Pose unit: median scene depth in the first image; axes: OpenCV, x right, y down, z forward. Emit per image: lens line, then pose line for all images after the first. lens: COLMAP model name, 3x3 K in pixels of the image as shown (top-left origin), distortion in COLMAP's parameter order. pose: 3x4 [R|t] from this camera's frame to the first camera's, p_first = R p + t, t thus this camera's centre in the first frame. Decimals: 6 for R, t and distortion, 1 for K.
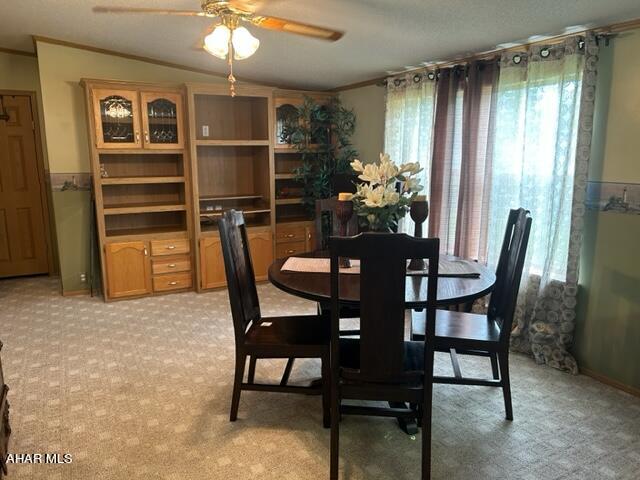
lens RADIAL K [[483.7, 0, 316.2], [0, 483.7, 243.2], [0, 0, 1]] dist [0.053399, -0.063024]
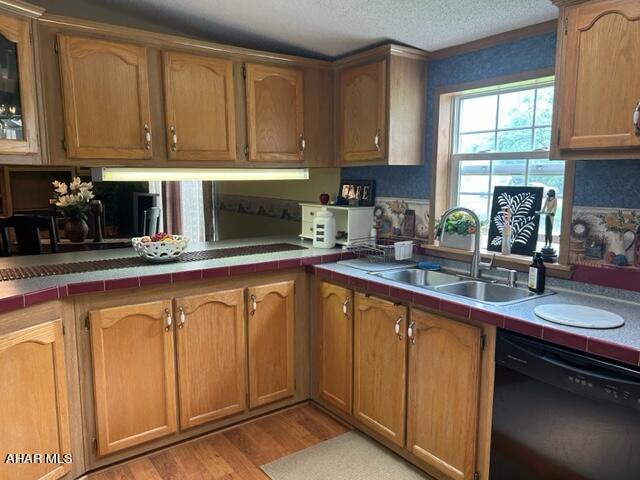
lens RADIAL K [[483.7, 0, 316.2], [0, 483.7, 243.2], [0, 0, 1]] dist [0.053399, -0.063024]
pose [[0.990844, -0.017611, 0.133858, 0.435194], [0.023902, 0.998677, -0.045536, 0.089421], [-0.132879, 0.048318, 0.989954, -0.493060]]
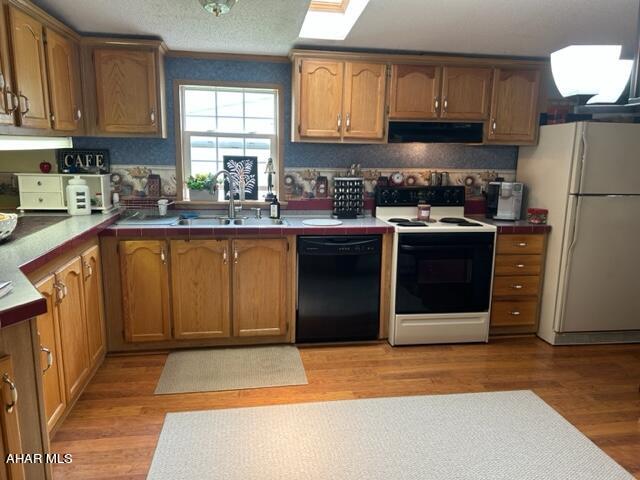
lens RADIAL K [[483.7, 0, 316.2], [0, 483.7, 243.2], [0, 0, 1]] dist [0.053399, -0.063024]
pose [[0.337346, -0.171311, 0.925662, -0.009508], [0.153444, 0.980159, 0.125476, 0.069547], [-0.928791, 0.099708, 0.356939, -0.393160]]
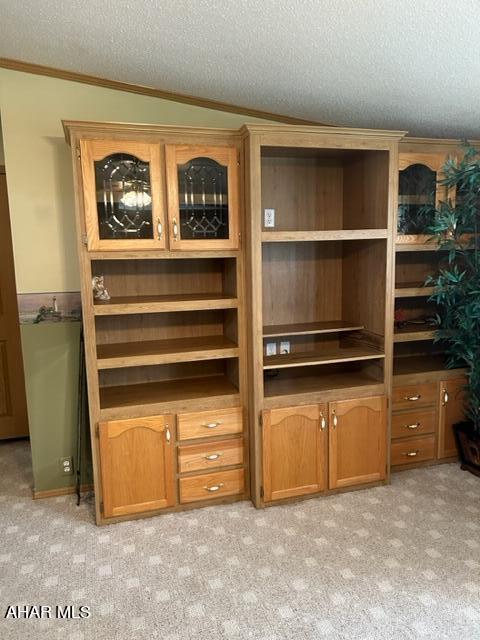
lens RADIAL K [[459.3, 0, 240.0], [0, 459.3, 320.0], [0, 0, 1]] dist [0.075118, -0.092002]
pose [[0.982931, 0.010339, -0.183683, -0.173166], [-0.017100, 0.999232, -0.035260, -0.094293], [0.183178, 0.037799, 0.982353, 0.489390]]
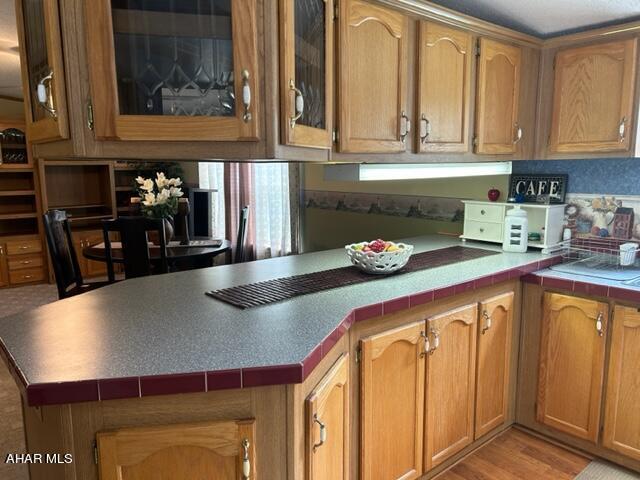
lens RADIAL K [[483.7, 0, 316.2], [0, 483.7, 243.2], [0, 0, 1]] dist [0.053399, -0.063024]
pose [[0.978492, -0.035610, 0.203190, 0.175063], [0.041604, 0.998814, -0.025303, 0.060440], [-0.202048, 0.033213, 0.978812, -0.367004]]
